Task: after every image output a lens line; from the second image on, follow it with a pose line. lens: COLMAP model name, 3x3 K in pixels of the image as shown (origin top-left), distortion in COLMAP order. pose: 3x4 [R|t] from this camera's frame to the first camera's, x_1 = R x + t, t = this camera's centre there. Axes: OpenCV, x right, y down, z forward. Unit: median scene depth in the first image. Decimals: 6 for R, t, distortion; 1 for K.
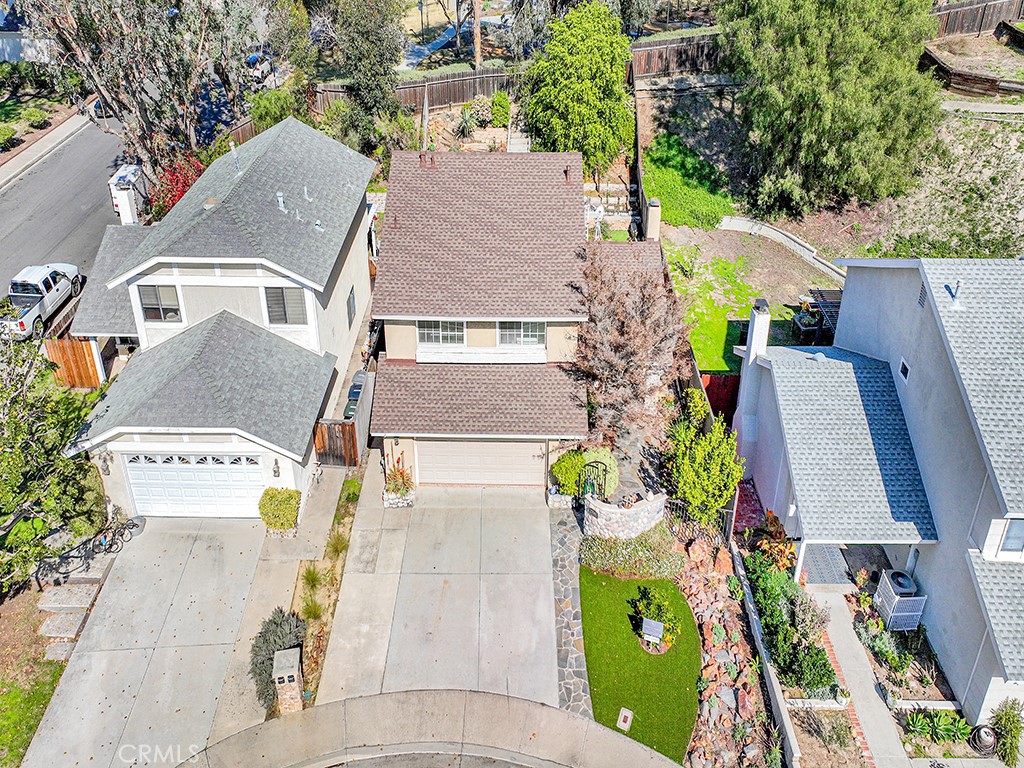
lens RADIAL K [[922.8, 0, 511.9], [0, 922.8, 335.1], [0, 0, 1]] dist [0.020485, 0.007713]
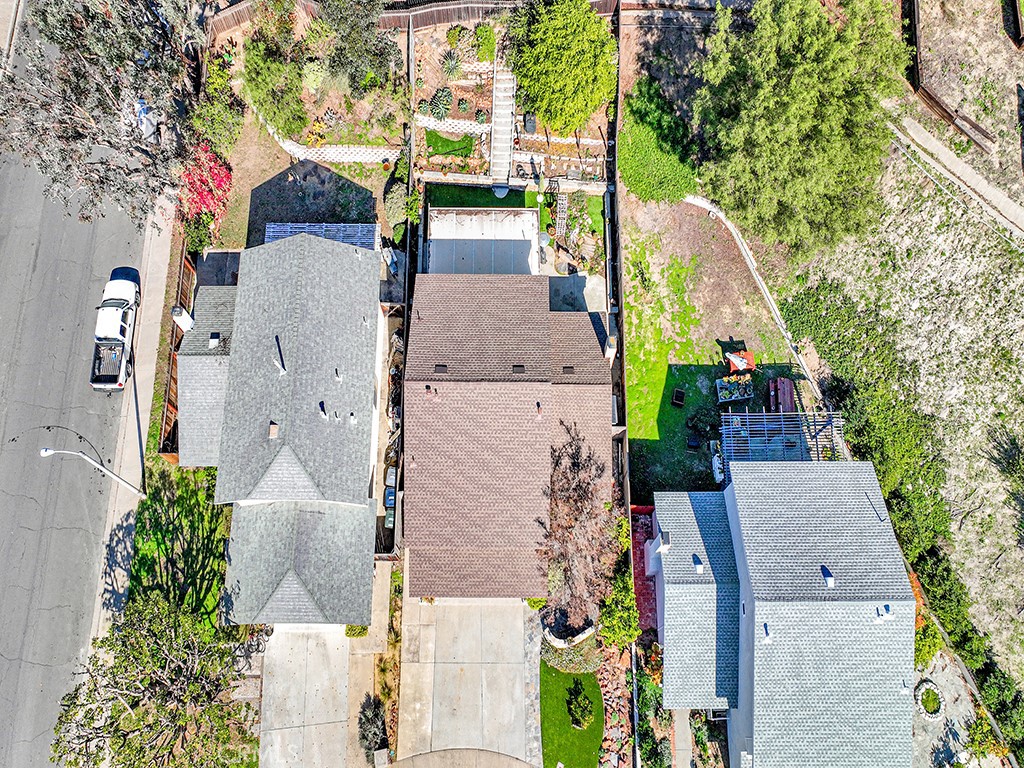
lens RADIAL K [[922.8, 0, 511.9], [0, 922.8, 335.1], [0, 0, 1]] dist [0.020485, 0.007713]
pose [[0.999964, -0.008048, 0.002769, 0.019924], [0.004700, 0.793393, 0.608692, -1.171926], [-0.007096, -0.608657, 0.793402, 0.018915]]
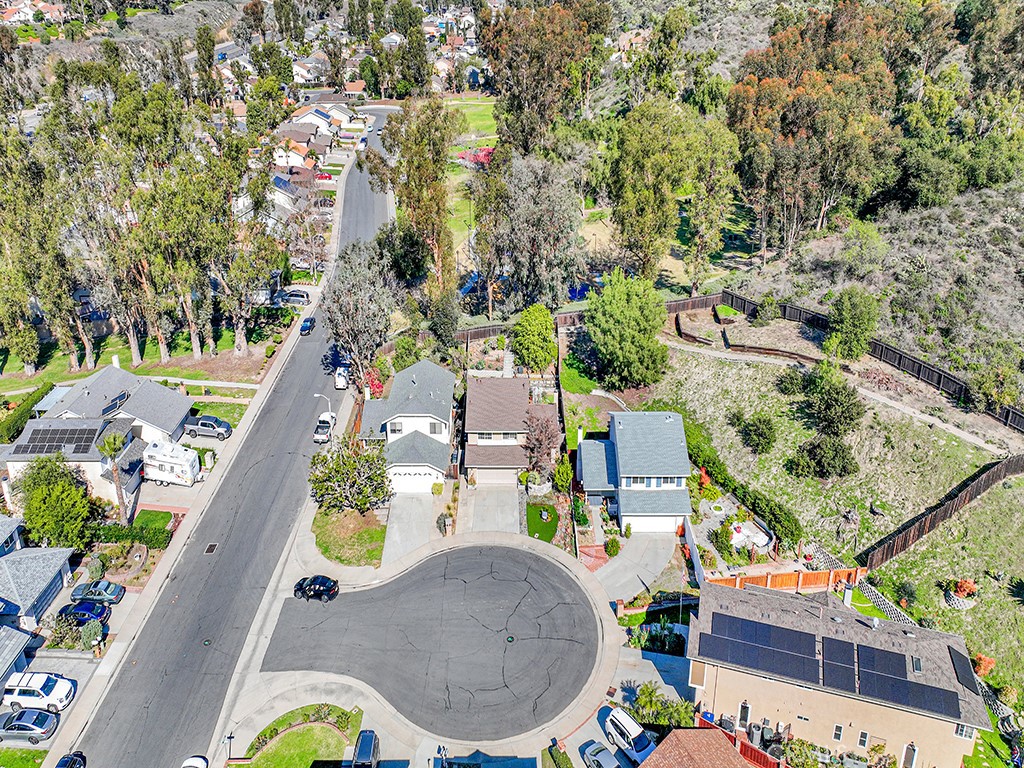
lens RADIAL K [[782.2, 0, 512.0], [0, 782.2, 384.0], [0, 0, 1]] dist [-0.003554, -0.001994]
pose [[0.999949, -0.008452, 0.005604, 0.006117], [0.008894, 0.996410, -0.084195, 0.048430], [-0.004873, 0.084240, 0.996434, -1.821475]]
